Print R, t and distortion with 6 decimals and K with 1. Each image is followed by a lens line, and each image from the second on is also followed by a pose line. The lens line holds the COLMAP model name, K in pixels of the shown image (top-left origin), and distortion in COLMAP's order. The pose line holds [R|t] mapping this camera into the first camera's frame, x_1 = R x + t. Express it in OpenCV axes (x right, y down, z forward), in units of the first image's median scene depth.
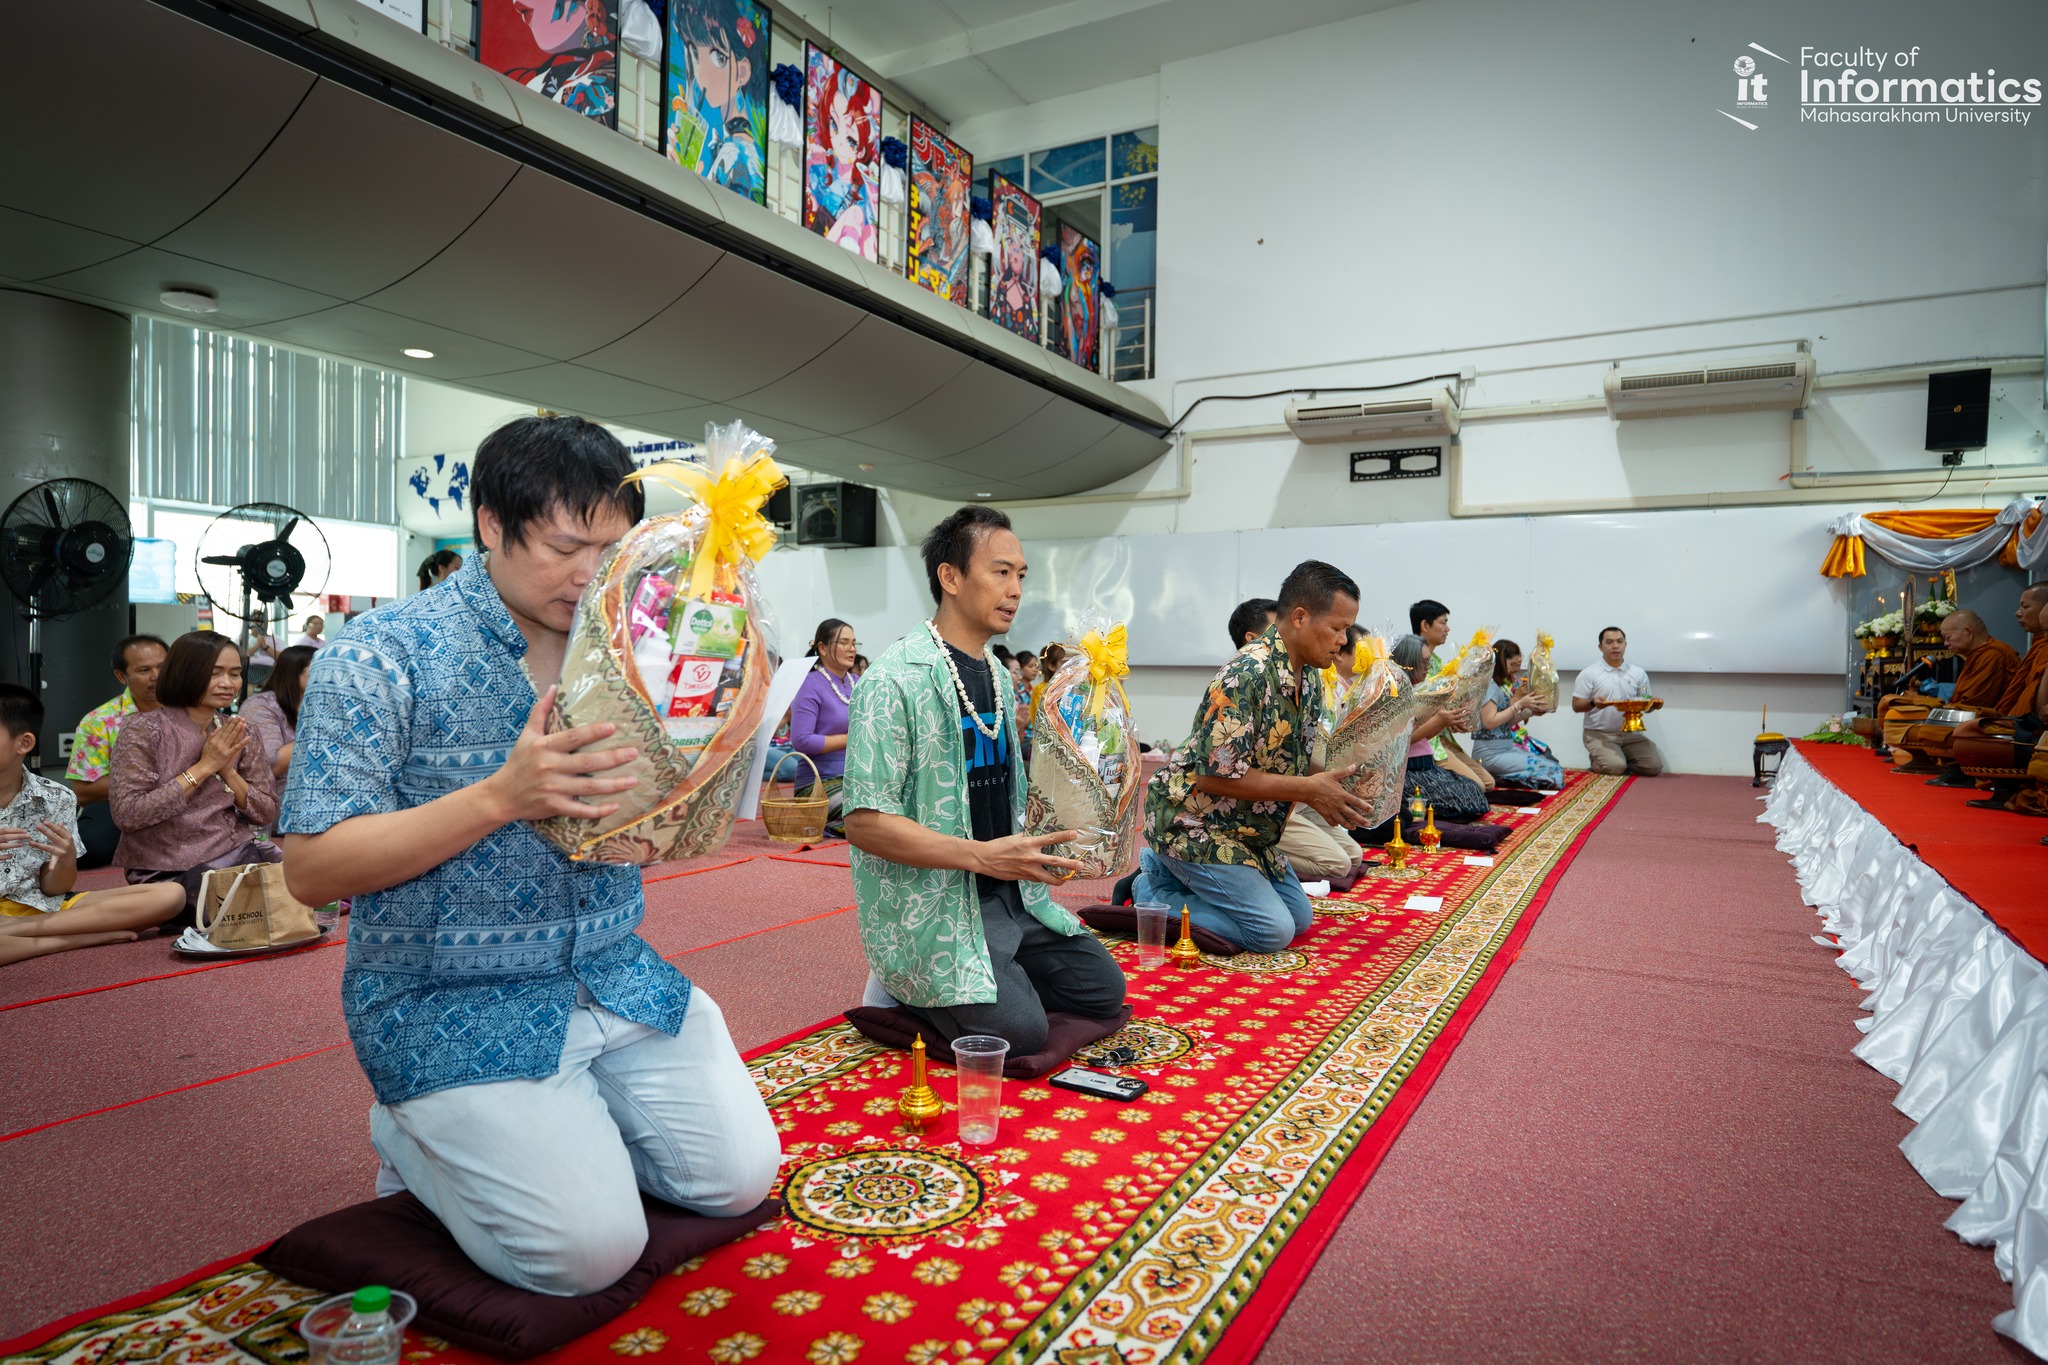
lens RADIAL K [[1205.6, 0, 1024.0], [0, 1205.6, 682.5], [0, 0, 1]] dist [-0.001134, -0.000249]
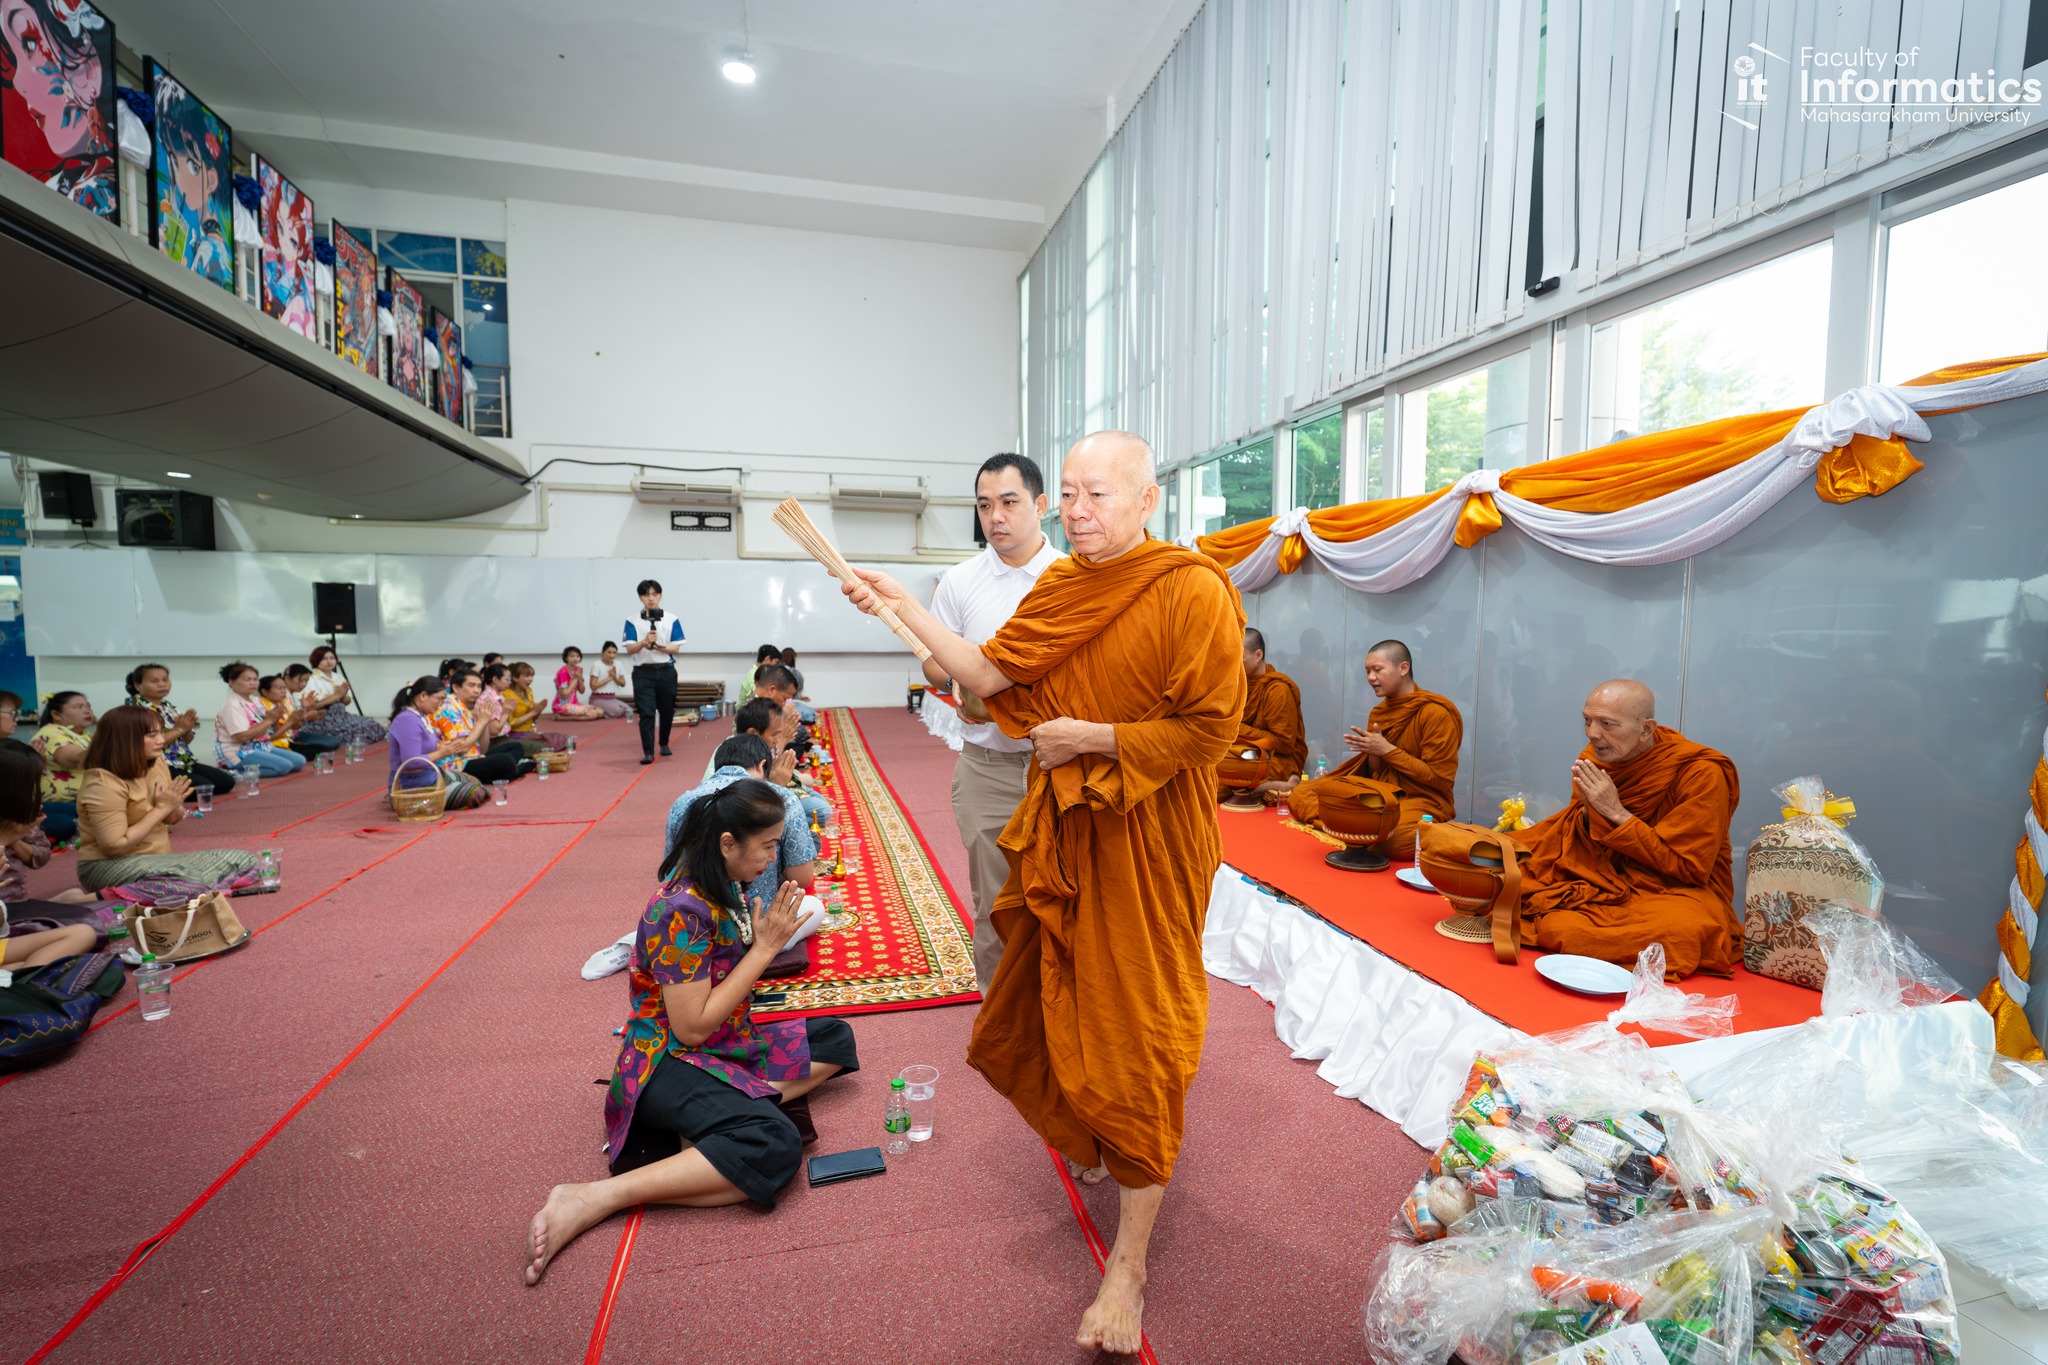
lens RADIAL K [[983.1, 0, 1024.0], [0, 983.1, 682.5], [0, 0, 1]] dist [-0.000044, -0.000159]
pose [[0.714112, -0.063098, 0.697182, -0.291794], [0.012656, 0.996930, 0.077263, -0.066262], [-0.699917, -0.046351, 0.712719, -0.204214]]
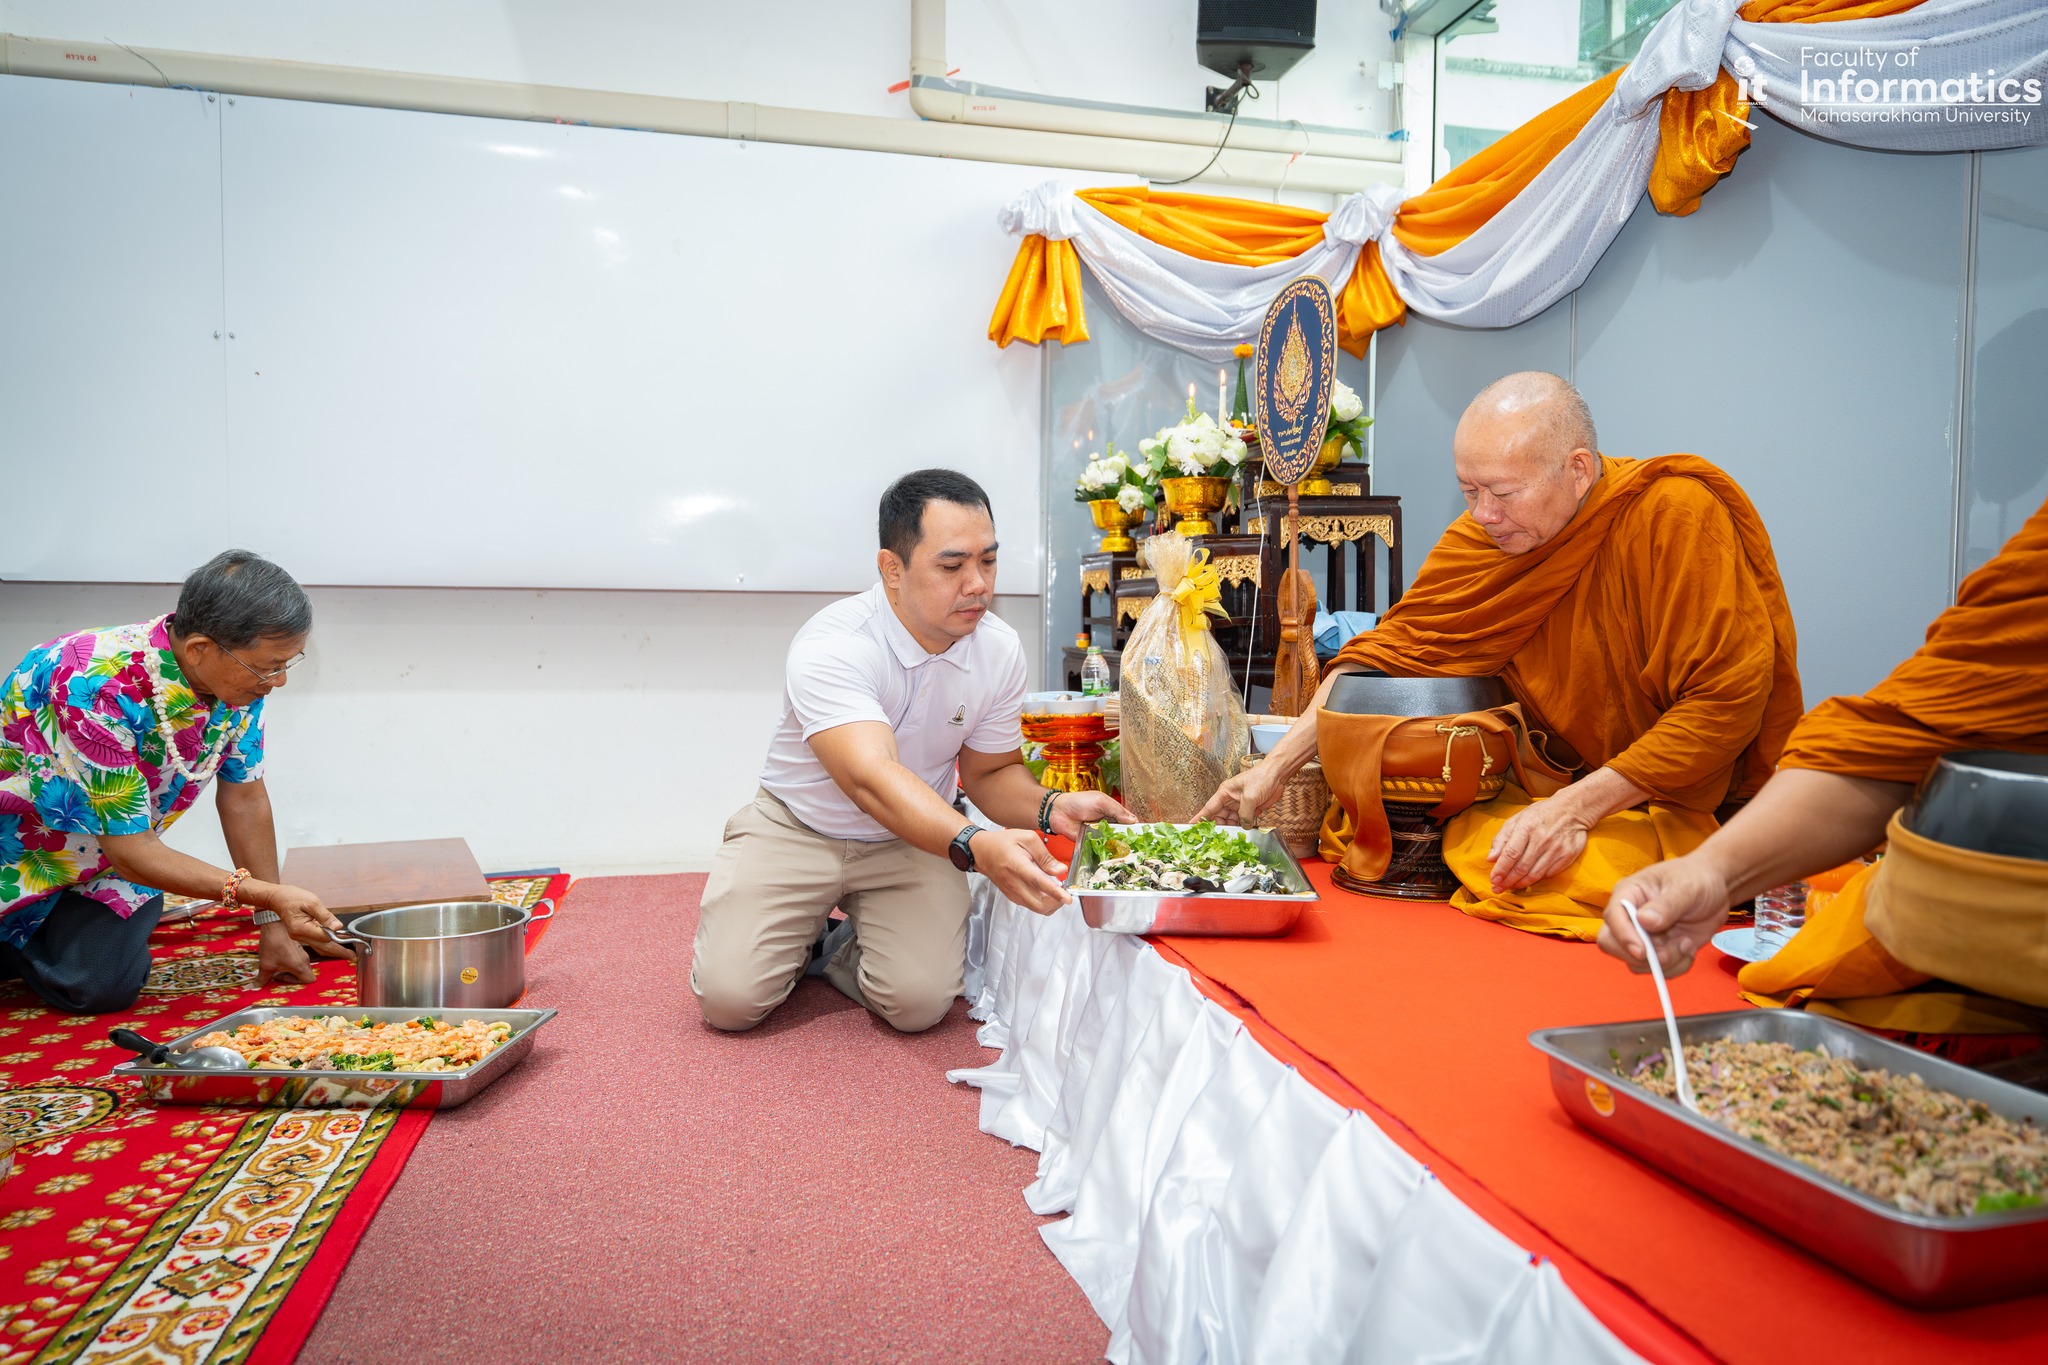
lens RADIAL K [[983.1, 0, 1024.0], [0, 983.1, 682.5], [0, 0, 1]] dist [-0.000044, -0.000159]
pose [[0.692638, -0.068295, 0.718045, 0.385785], [0.009745, 0.996303, 0.085360, -0.003393], [-0.721220, -0.052126, 0.690742, 0.686145]]
